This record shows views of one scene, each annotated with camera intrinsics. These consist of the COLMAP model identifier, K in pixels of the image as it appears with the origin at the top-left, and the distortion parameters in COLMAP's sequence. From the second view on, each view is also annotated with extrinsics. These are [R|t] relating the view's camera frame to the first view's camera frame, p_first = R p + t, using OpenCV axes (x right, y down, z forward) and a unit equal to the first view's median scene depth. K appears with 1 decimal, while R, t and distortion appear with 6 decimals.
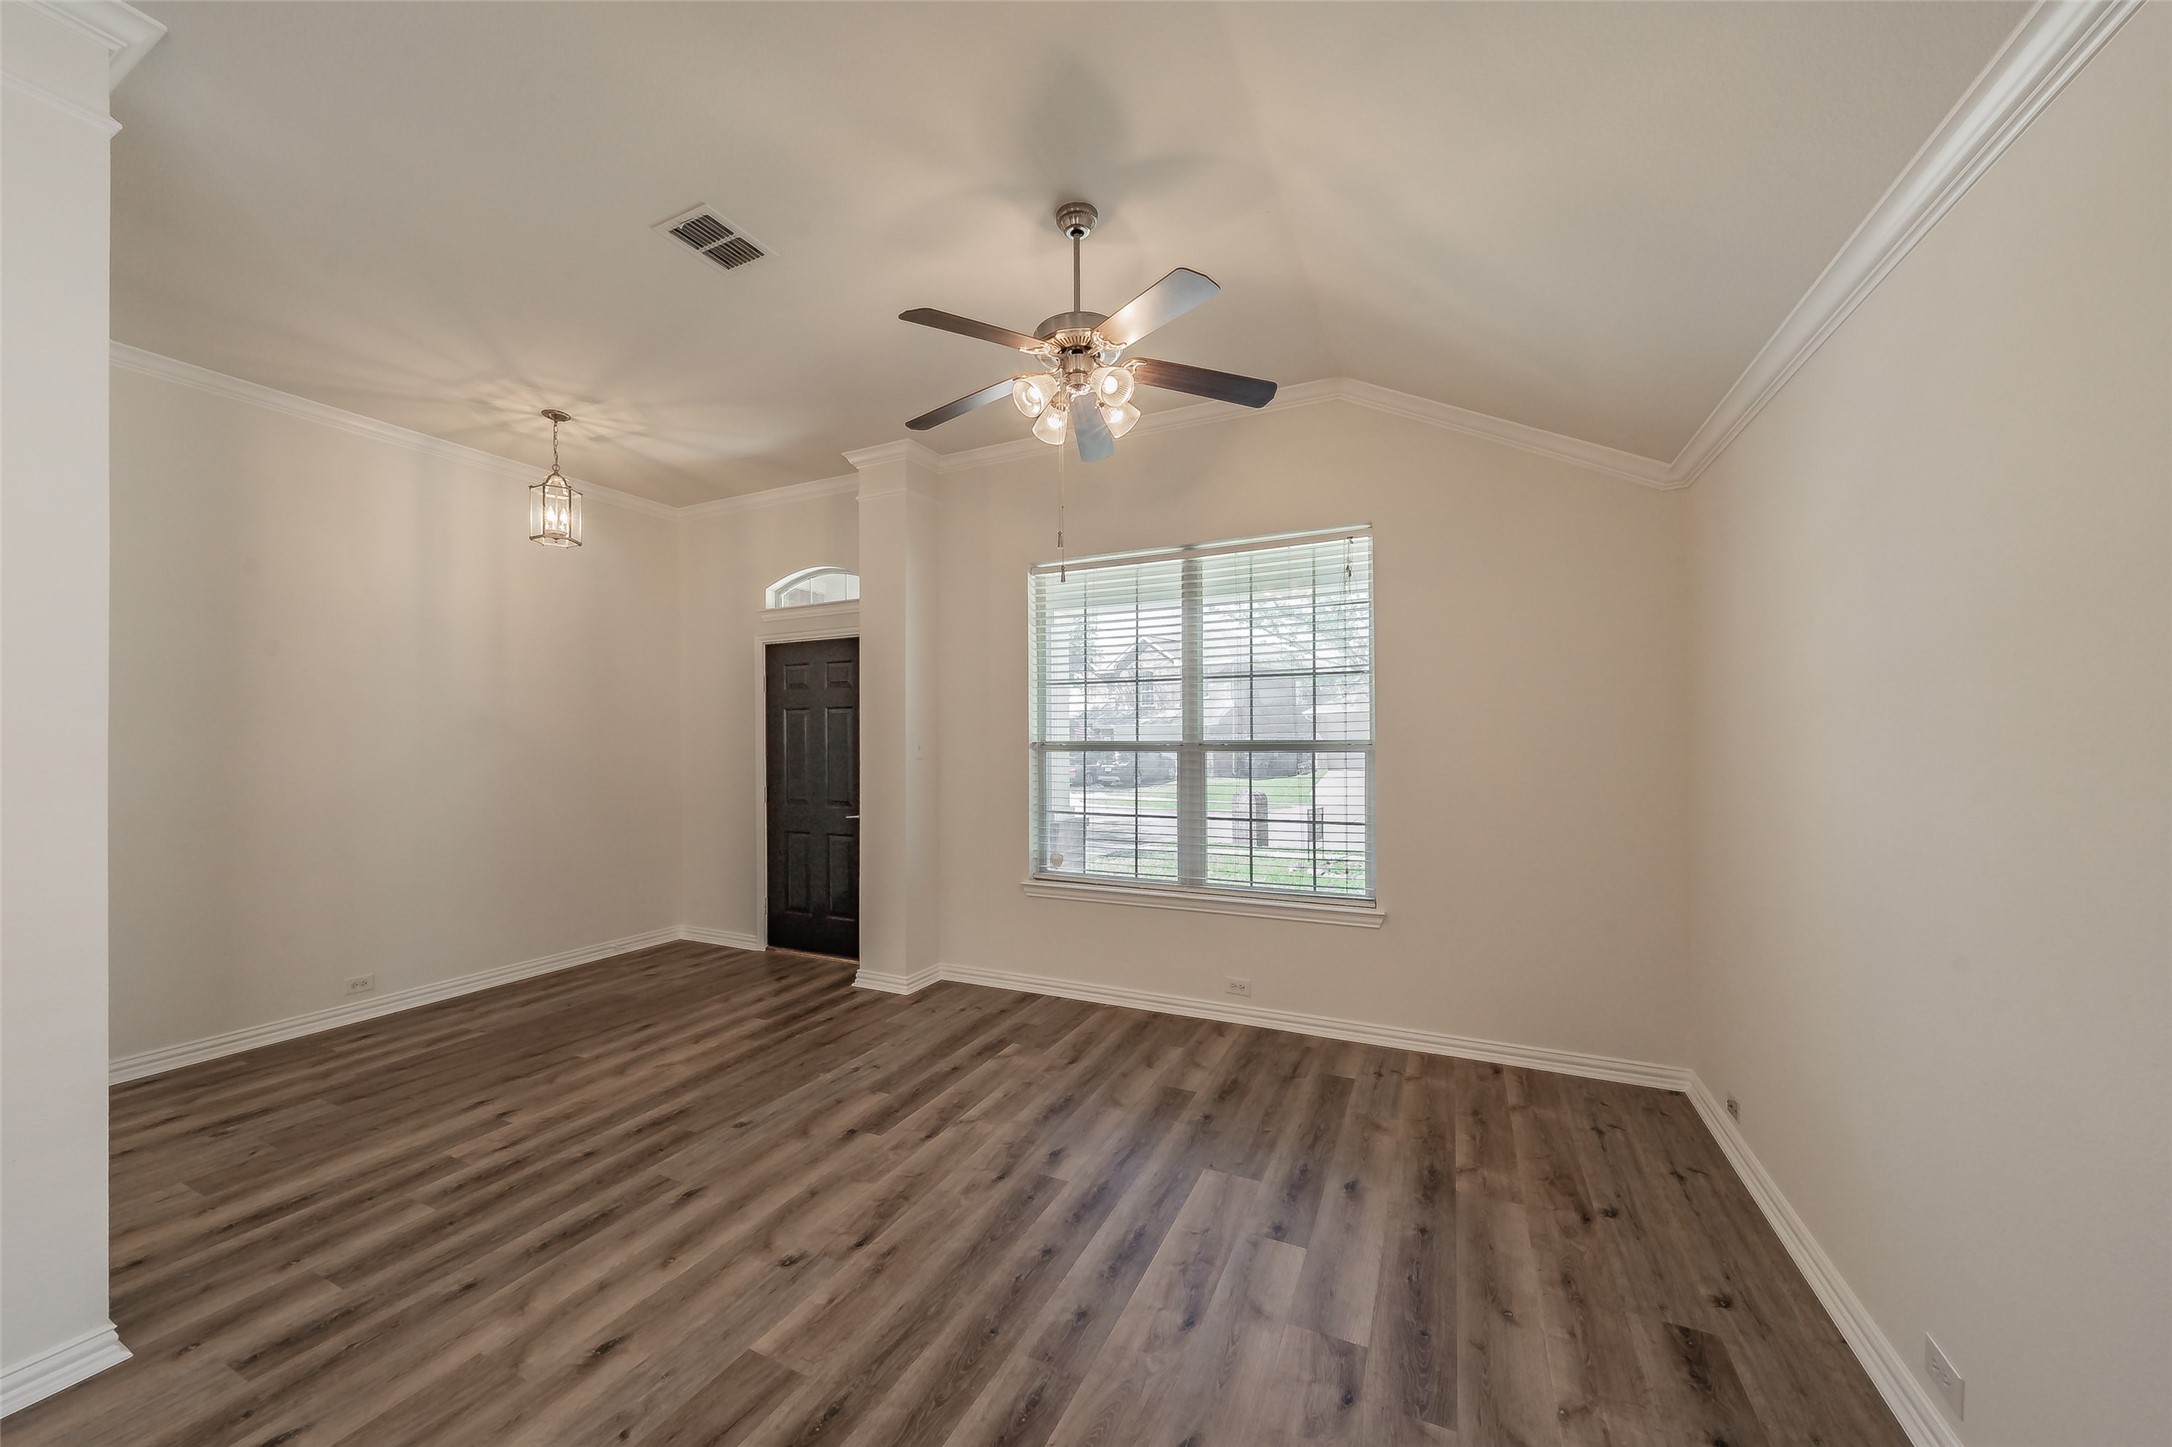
lens RADIAL K [[790.3, 0, 1075.6], [0, 790.3, 739.9], [0, 0, 1]] dist [0.000514, 0.000720]
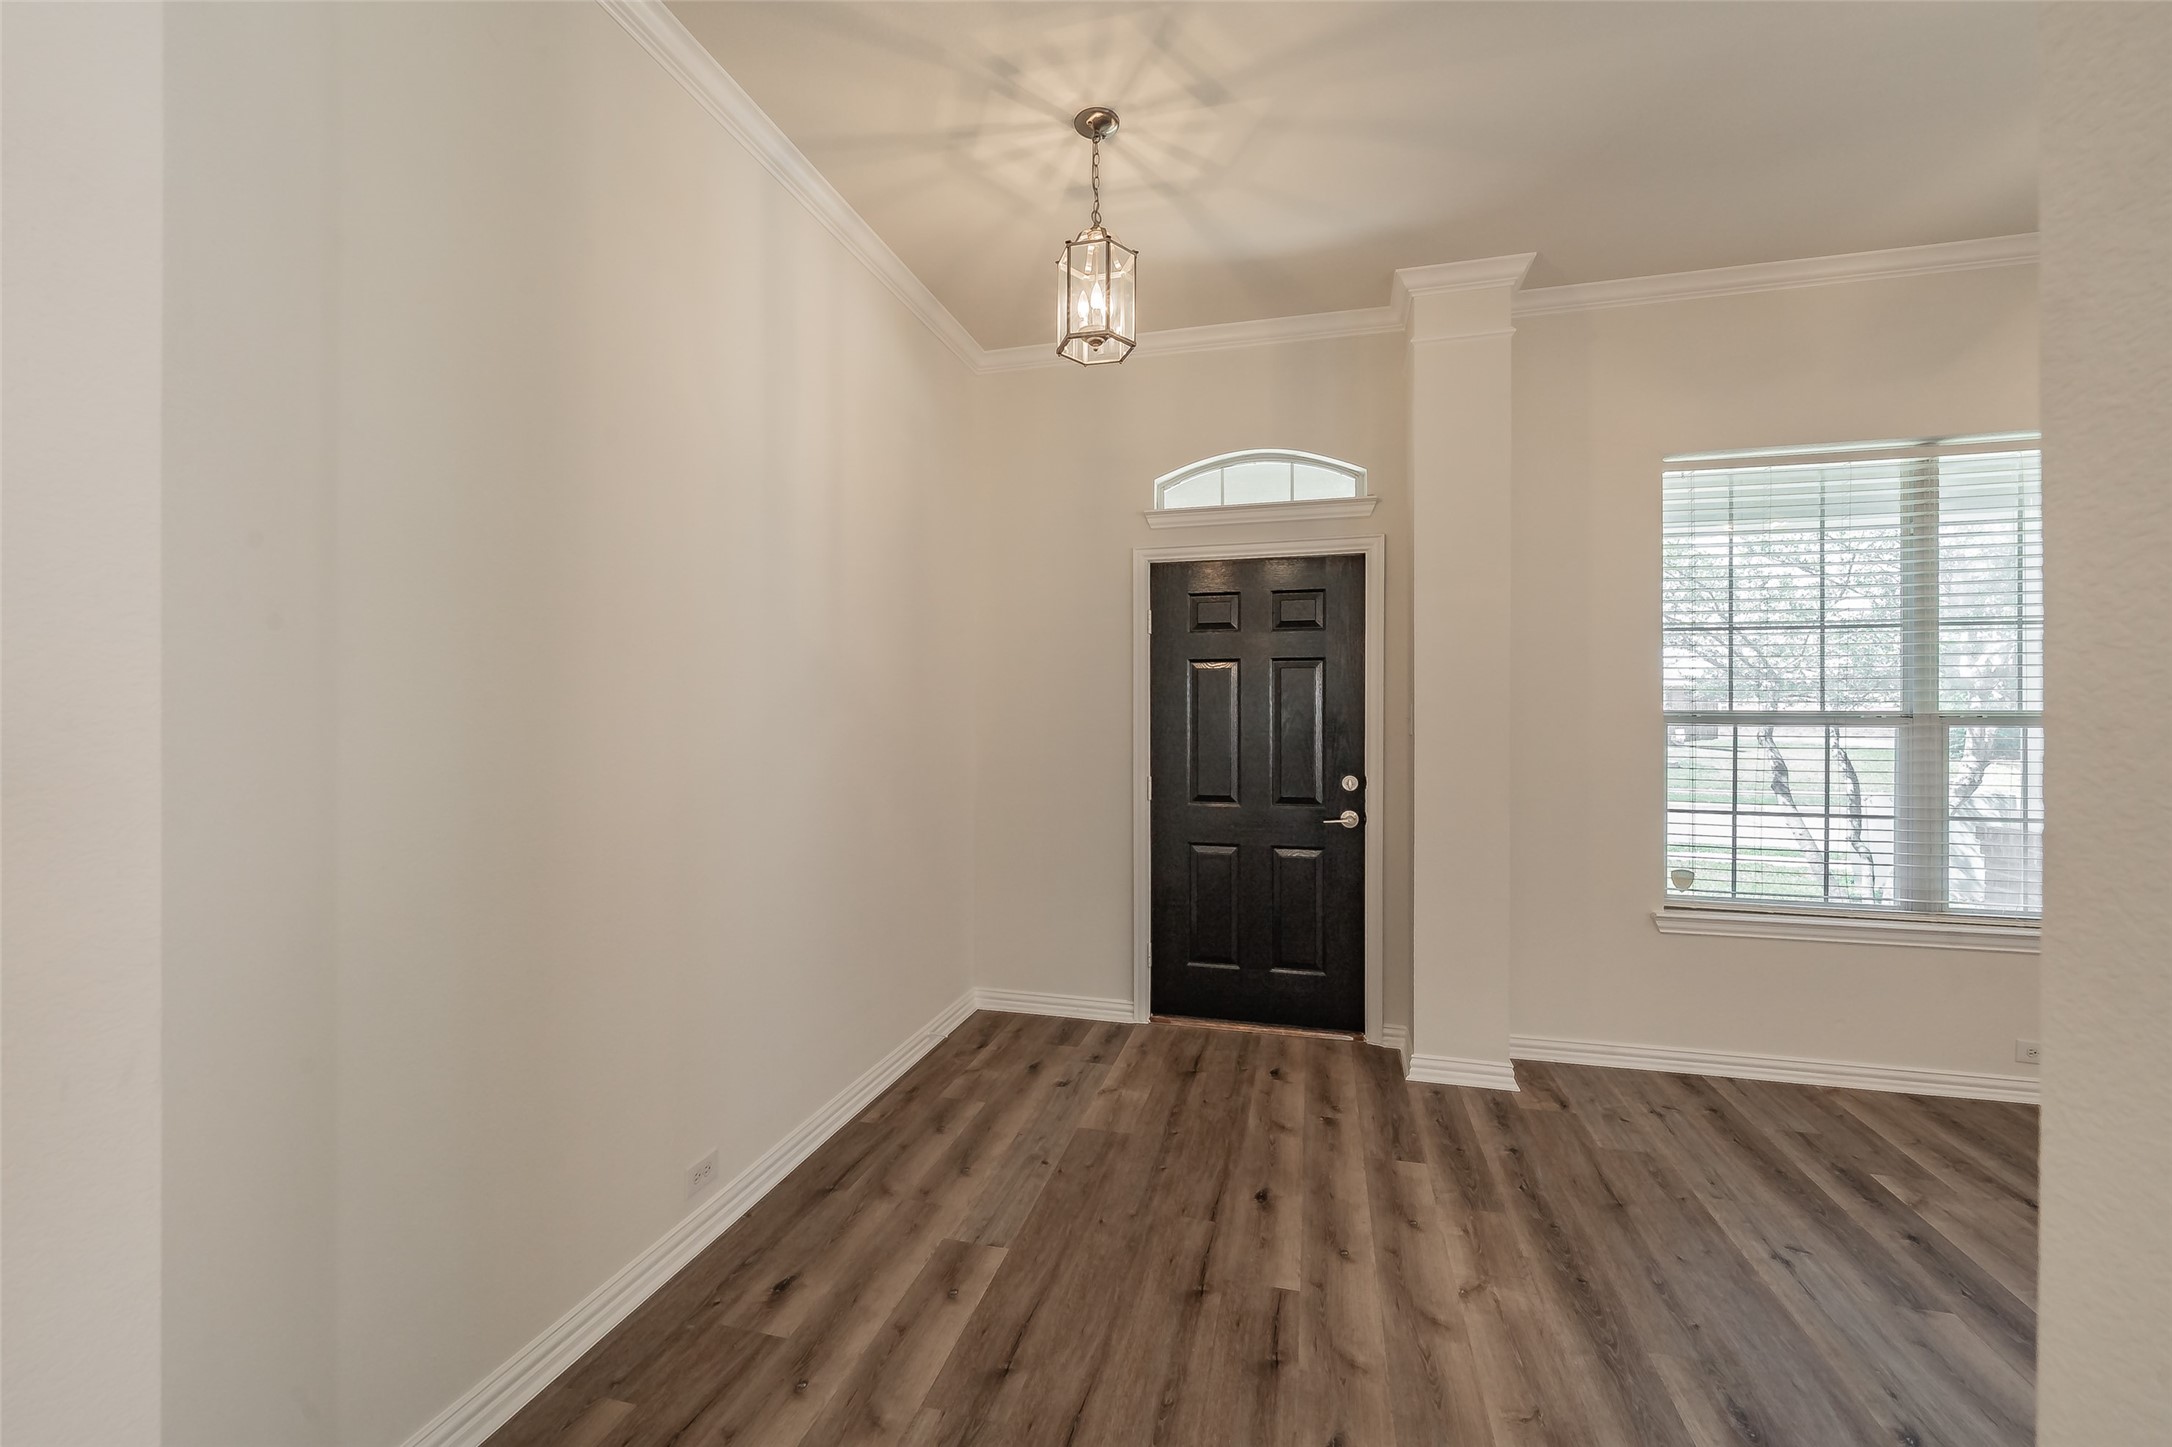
lens RADIAL K [[856.3, 0, 1092.9], [0, 856.3, 710.7], [0, 0, 1]] dist [0.002342, -0.000007]
pose [[0.978136, 0.006975, 0.207851, -0.738559], [-0.006739, 0.999976, -0.001845, 0.007216], [-0.207858, 0.000404, 0.978159, 0.382367]]
